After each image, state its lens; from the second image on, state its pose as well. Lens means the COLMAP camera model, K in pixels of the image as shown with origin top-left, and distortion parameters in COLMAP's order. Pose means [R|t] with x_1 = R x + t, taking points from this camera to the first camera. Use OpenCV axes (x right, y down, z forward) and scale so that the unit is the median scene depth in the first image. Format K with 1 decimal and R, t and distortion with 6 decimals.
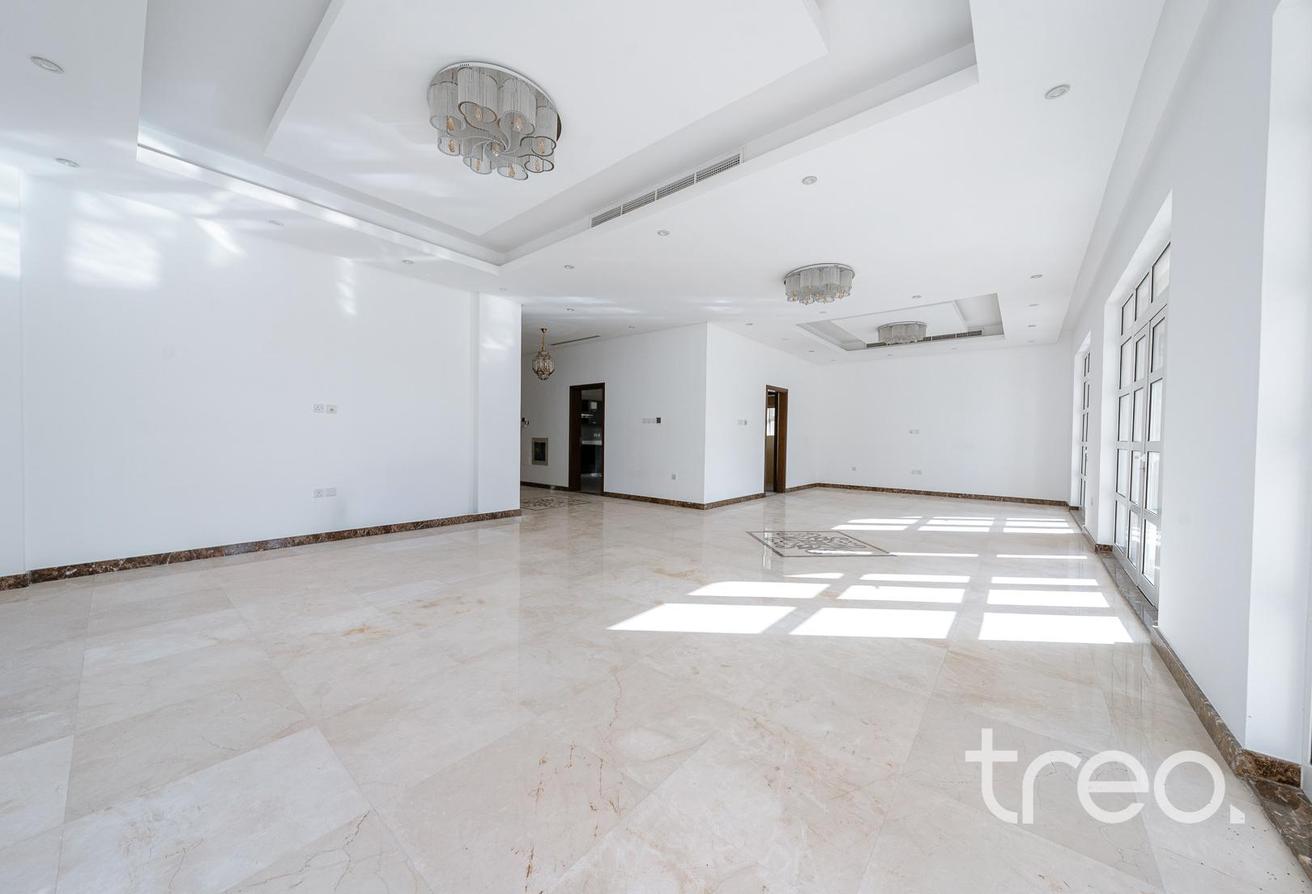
lens RADIAL K [[450.2, 0, 651.8], [0, 450.2, 449.7], [0, 0, 1]] dist [-0.003963, -0.000305]
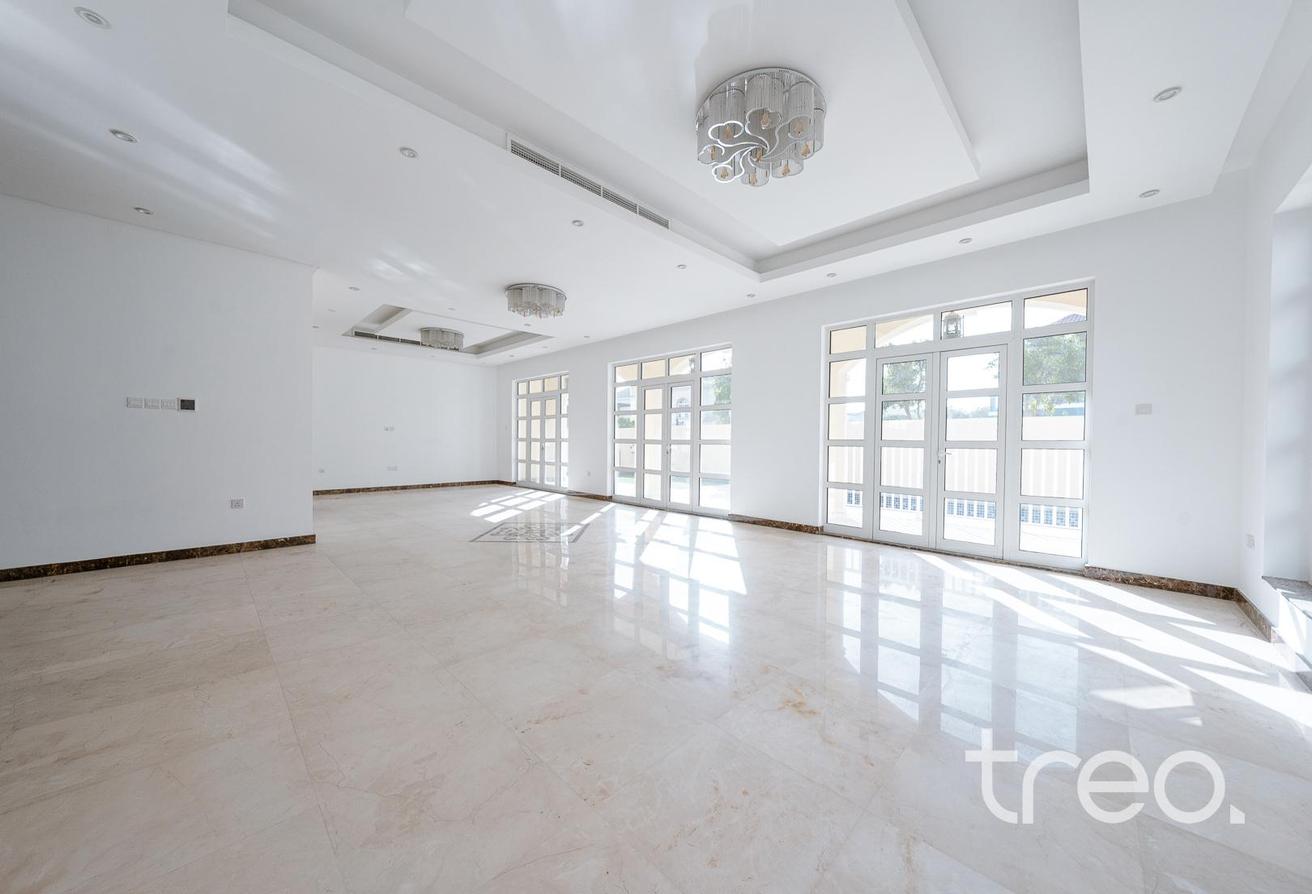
lens RADIAL K [[450.2, 0, 657.8], [0, 450.2, 449.0], [0, 0, 1]] dist [-0.003963, -0.000305]
pose [[0.086599, -0.031312, 0.995751, -0.747062], [0.018964, 0.999377, 0.029776, -0.026641], [-0.996063, 0.016305, 0.087139, 0.619652]]
